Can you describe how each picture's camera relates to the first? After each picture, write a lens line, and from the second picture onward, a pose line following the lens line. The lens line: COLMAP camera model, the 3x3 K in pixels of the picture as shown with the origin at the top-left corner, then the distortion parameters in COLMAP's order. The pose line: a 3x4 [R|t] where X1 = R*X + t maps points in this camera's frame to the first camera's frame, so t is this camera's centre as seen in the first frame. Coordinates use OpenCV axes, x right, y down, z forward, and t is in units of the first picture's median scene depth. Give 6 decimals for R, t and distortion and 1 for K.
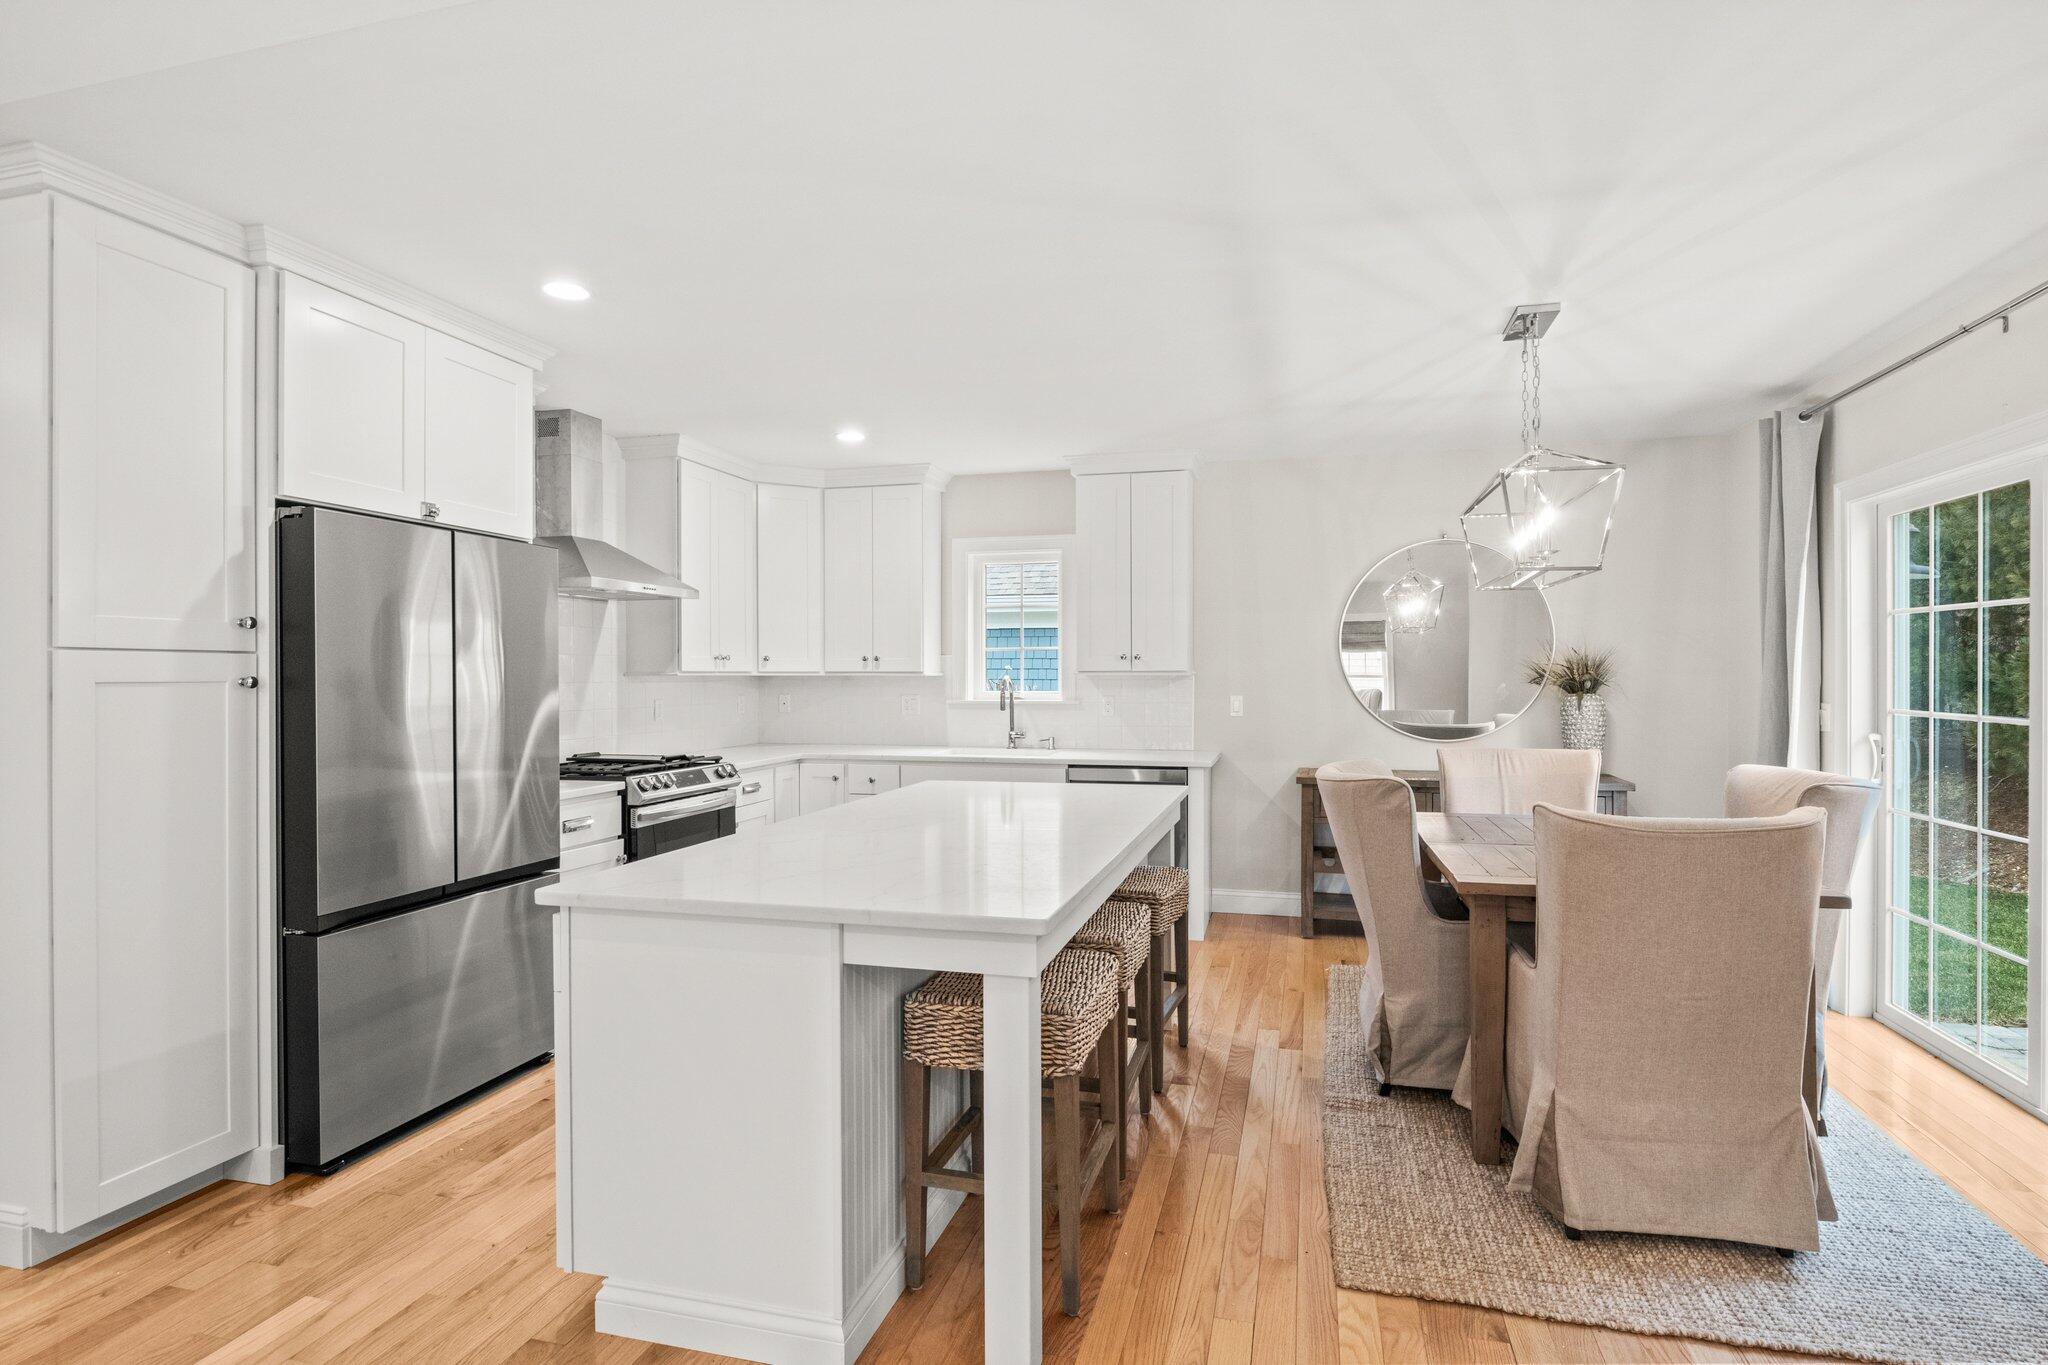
lens RADIAL K [[1028.9, 0, 1039.5], [0, 1028.9, 678.1], [0, 0, 1]] dist [-0.001695, -0.001794]
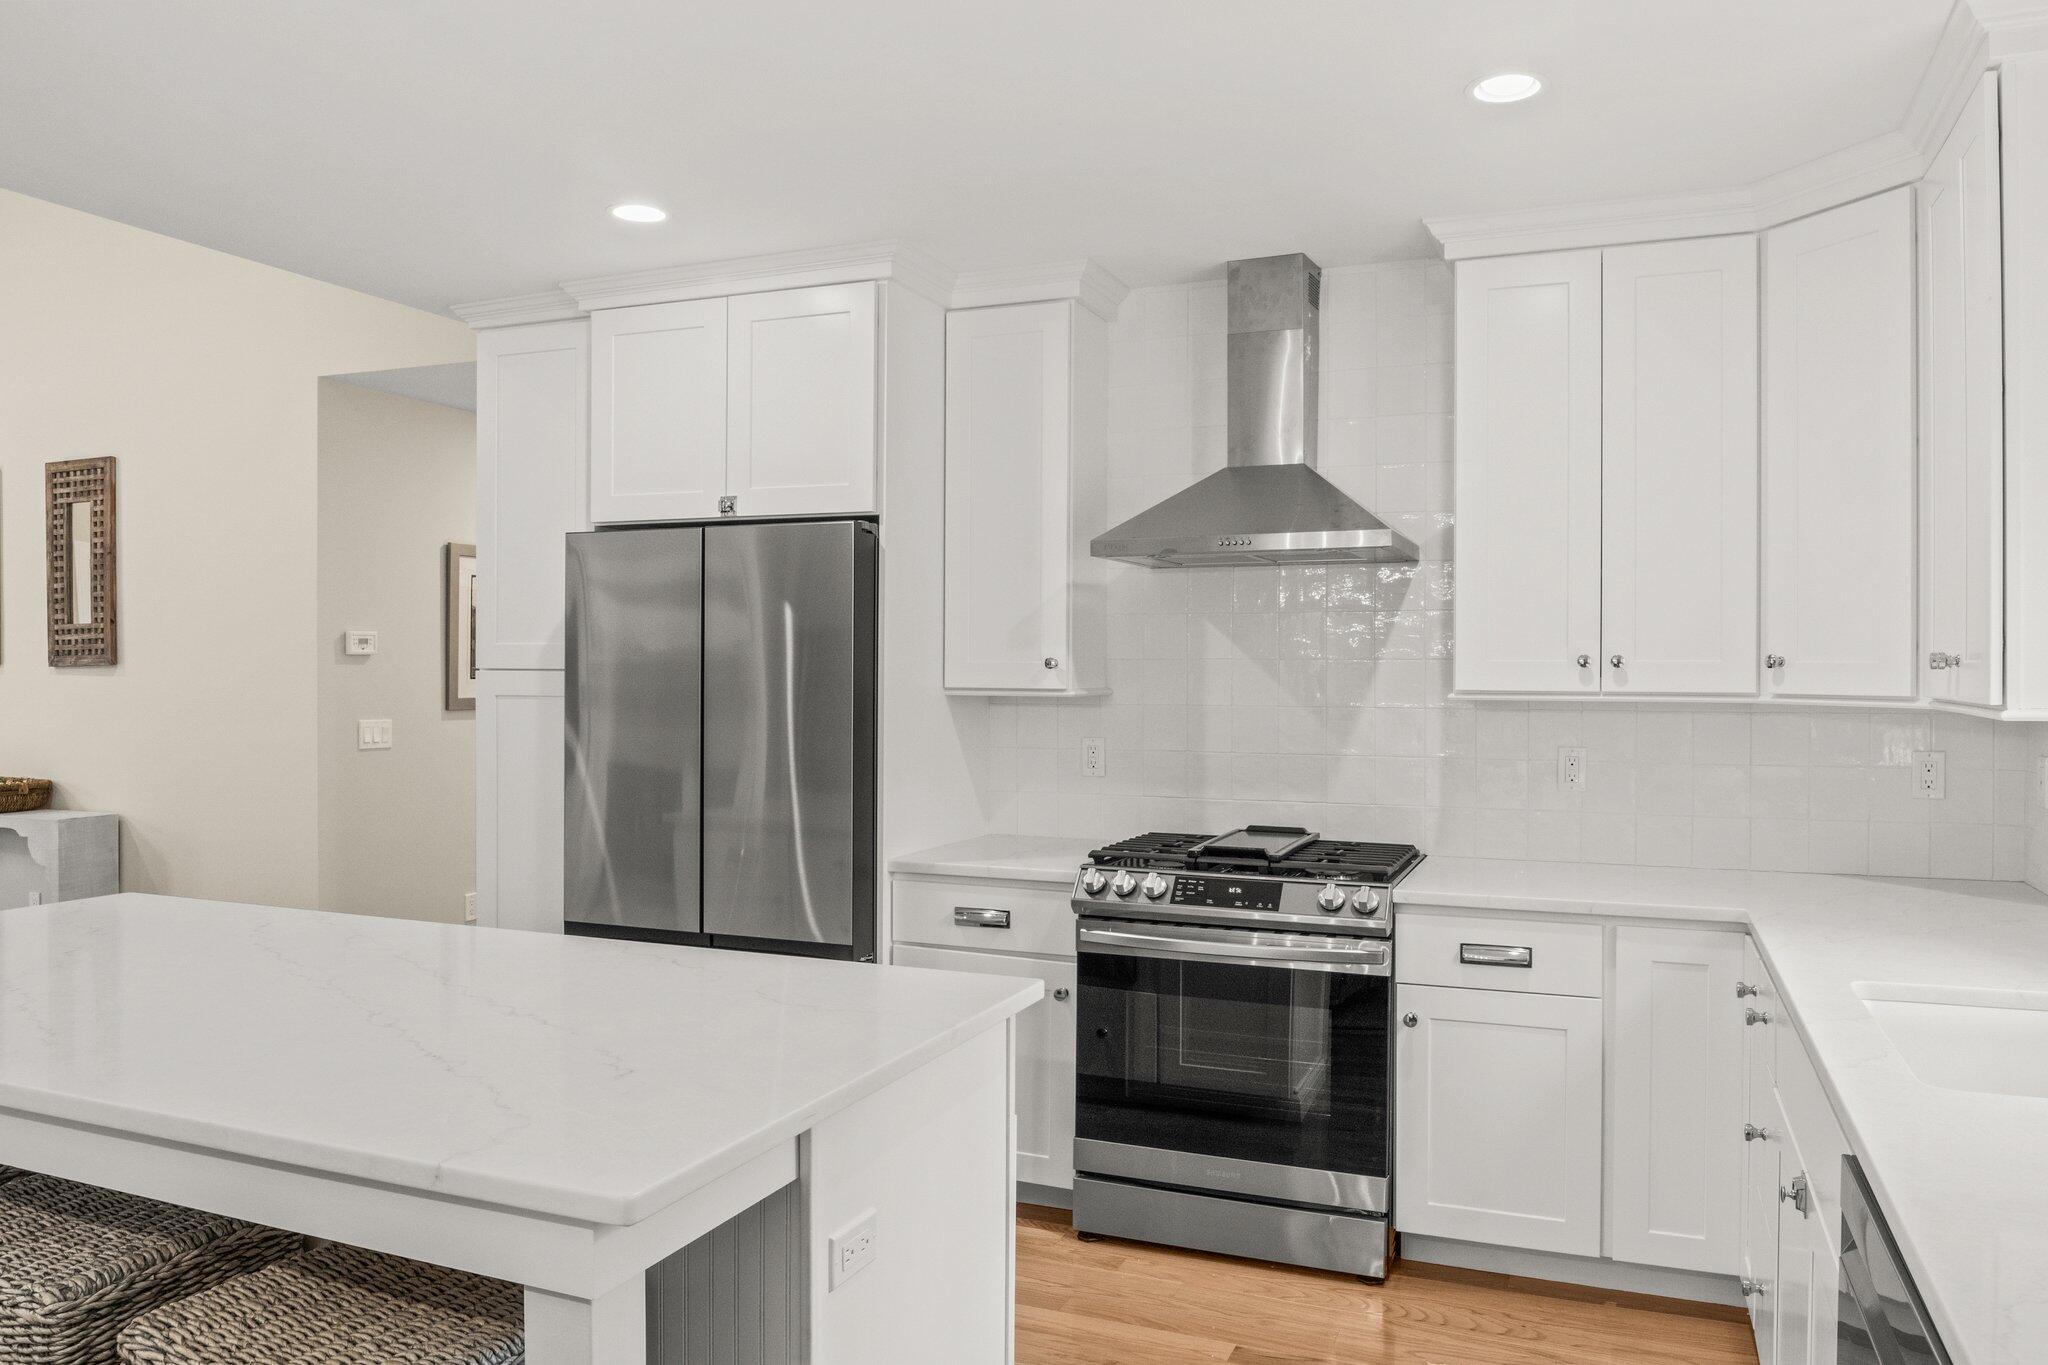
lens RADIAL K [[1445.9, 0, 1029.3], [0, 1445.9, 672.2], [0, 0, 1]] dist [-0.029530, -0.019628]
pose [[-0.137776, 0.007243, -0.990437, 0.414131], [-0.005919, 0.999949, 0.008136, -0.022676], [0.990446, 0.006983, -0.137726, 1.001360]]
